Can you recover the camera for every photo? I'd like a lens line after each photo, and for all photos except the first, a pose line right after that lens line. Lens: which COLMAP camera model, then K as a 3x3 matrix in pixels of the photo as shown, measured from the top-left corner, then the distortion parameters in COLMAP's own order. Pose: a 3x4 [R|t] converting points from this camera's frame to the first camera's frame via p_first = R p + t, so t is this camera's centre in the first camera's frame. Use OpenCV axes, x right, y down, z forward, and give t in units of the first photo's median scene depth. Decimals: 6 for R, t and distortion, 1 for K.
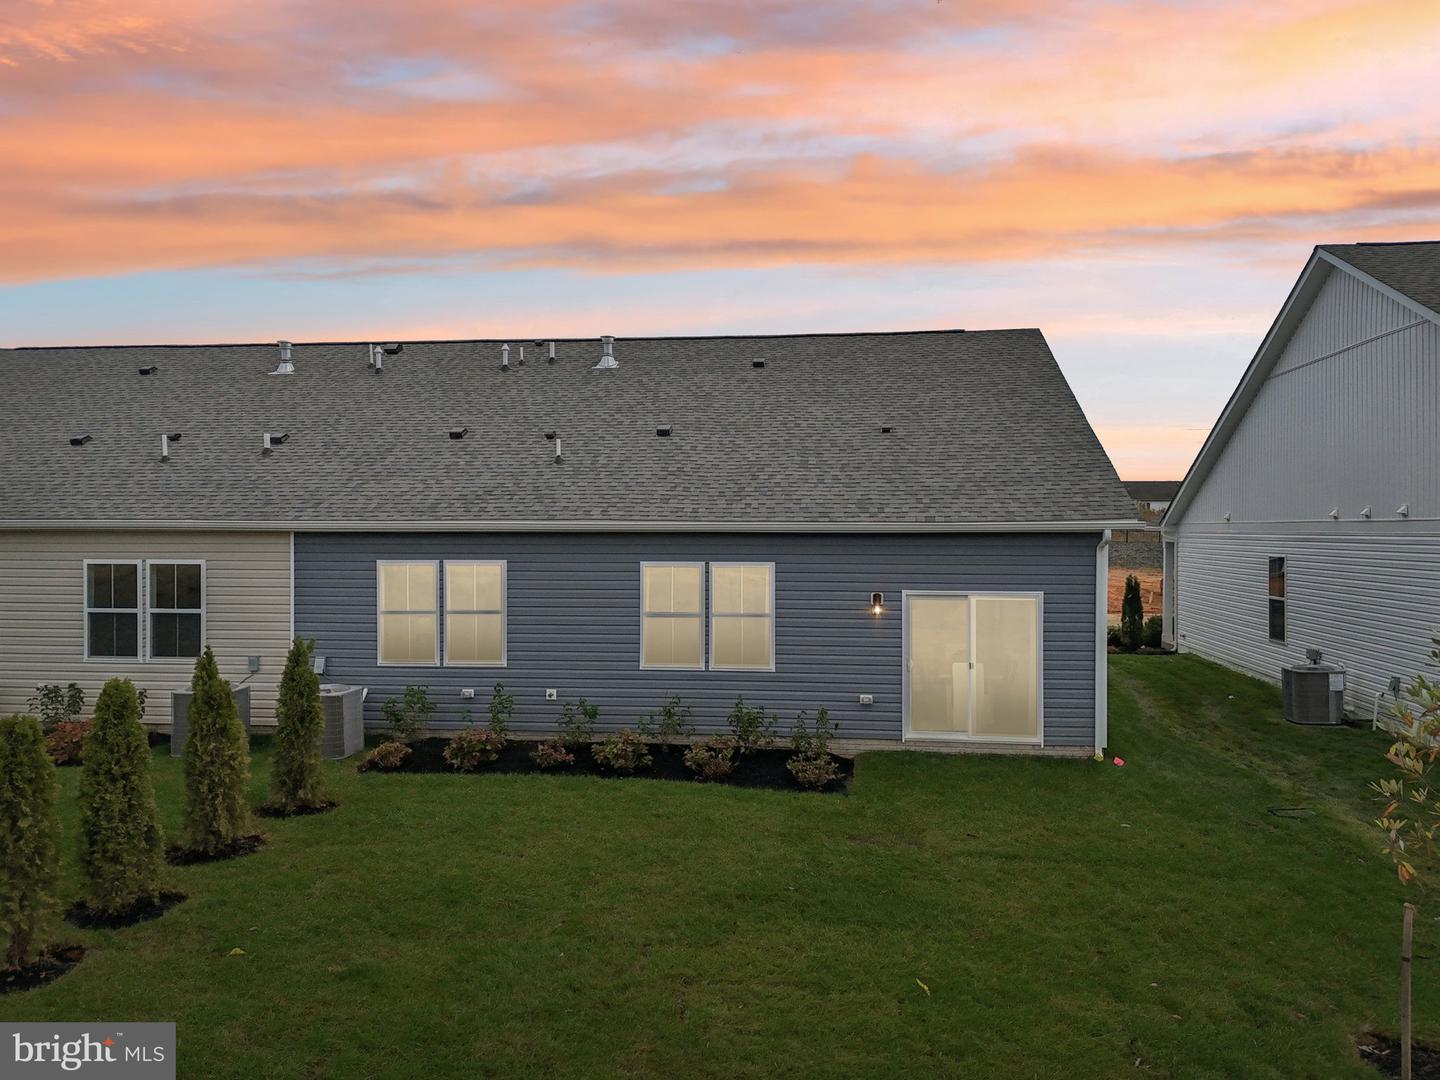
lens RADIAL K [[1070.9, 0, 720.0], [0, 1070.9, 540.0], [0, 0, 1]] dist [0.052290, -0.055616]
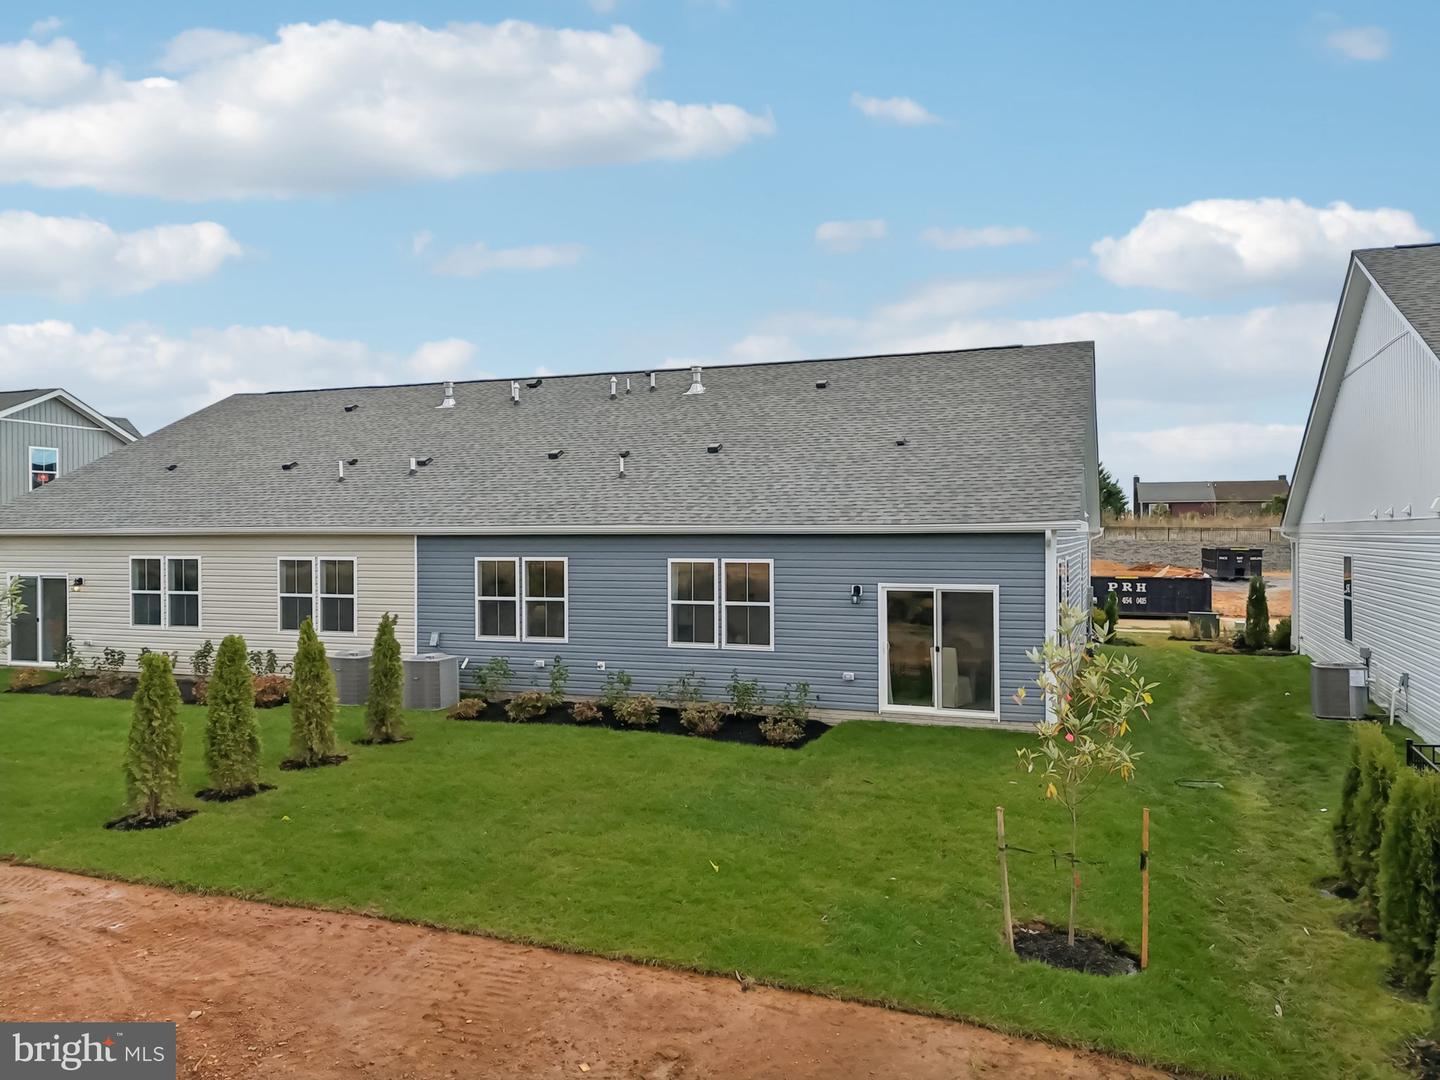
lens RADIAL K [[1070.9, 0, 720.0], [0, 1070.9, 540.0], [0, 0, 1]] dist [0.052290, -0.055616]
pose [[0.970963, -0.003461, -0.239206, 0.270196], [0.002424, 0.999986, -0.004629, 0.005062], [0.239219, 0.003915, 0.970958, -0.162639]]
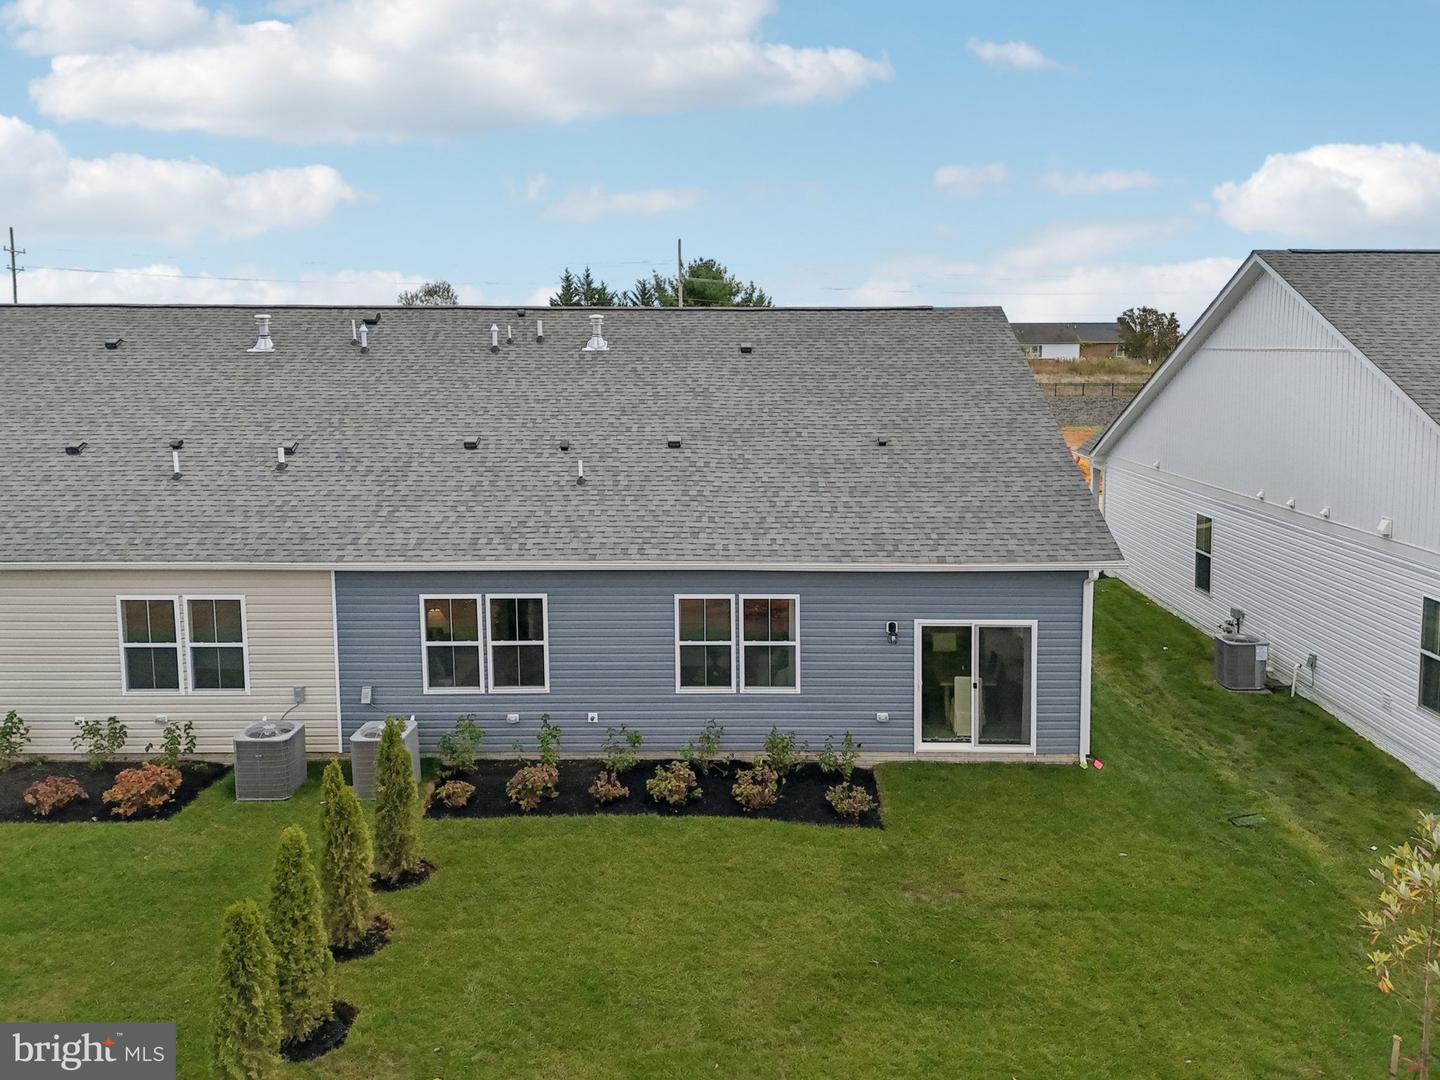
lens RADIAL K [[1103.4, 0, 719.7], [0, 1103.4, 440.2], [0, 0, 1]] dist [0.053166, -0.054407]
pose [[0.993173, -0.013417, 0.115879, -0.153832], [0.002822, 0.995836, 0.091116, -0.232560], [-0.116619, -0.090167, 0.989075, -0.090339]]
